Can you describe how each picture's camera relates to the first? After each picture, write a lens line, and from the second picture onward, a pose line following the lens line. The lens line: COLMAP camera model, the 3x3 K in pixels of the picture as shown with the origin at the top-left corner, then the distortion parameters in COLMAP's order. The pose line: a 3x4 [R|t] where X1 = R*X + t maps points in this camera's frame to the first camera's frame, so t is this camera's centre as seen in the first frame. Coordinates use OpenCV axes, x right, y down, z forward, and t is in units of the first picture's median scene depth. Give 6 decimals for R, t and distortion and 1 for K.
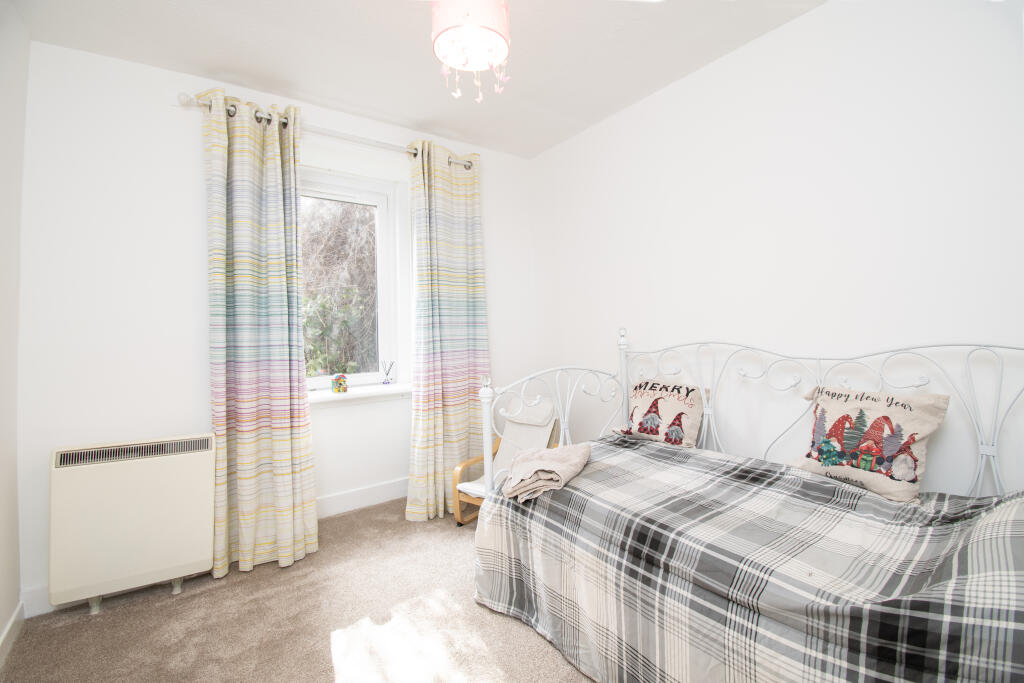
lens RADIAL K [[433.1, 0, 512.1], [0, 433.1, 324.6], [0, 0, 1]] dist [-0.000165, -0.000090]
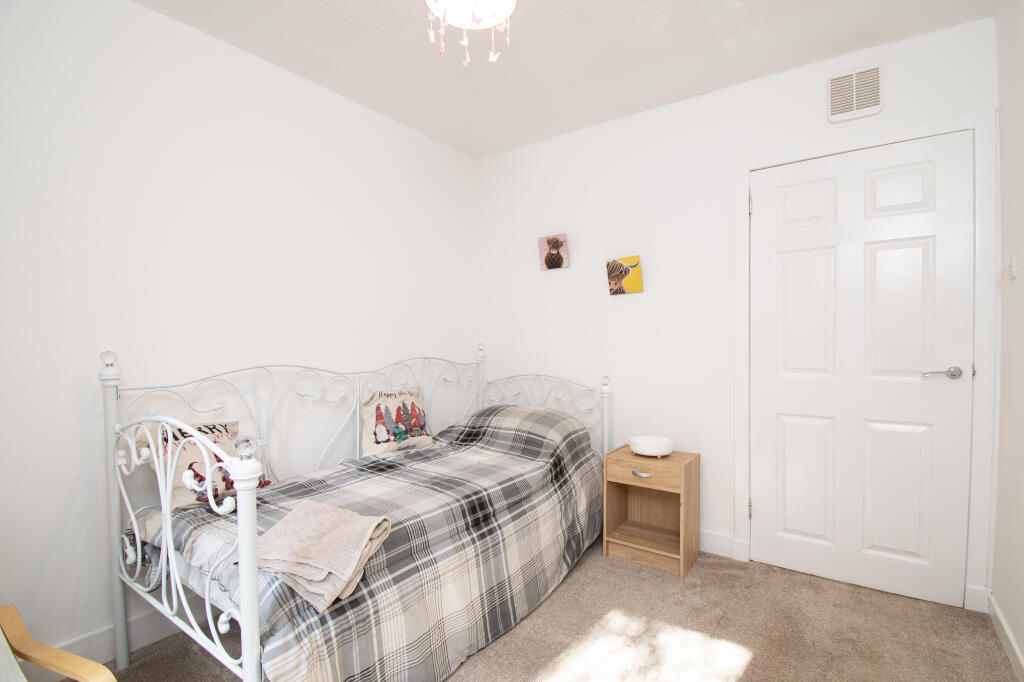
lens RADIAL K [[480.1, 0, 512.0], [0, 480.1, 341.0], [0, 0, 1]] dist [-0.000168, -0.000053]
pose [[-0.322673, 0.024509, 0.946193, -0.971149], [0.005918, 0.999697, -0.023877, 0.022743], [-0.946492, -0.002105, -0.322721, 1.195729]]
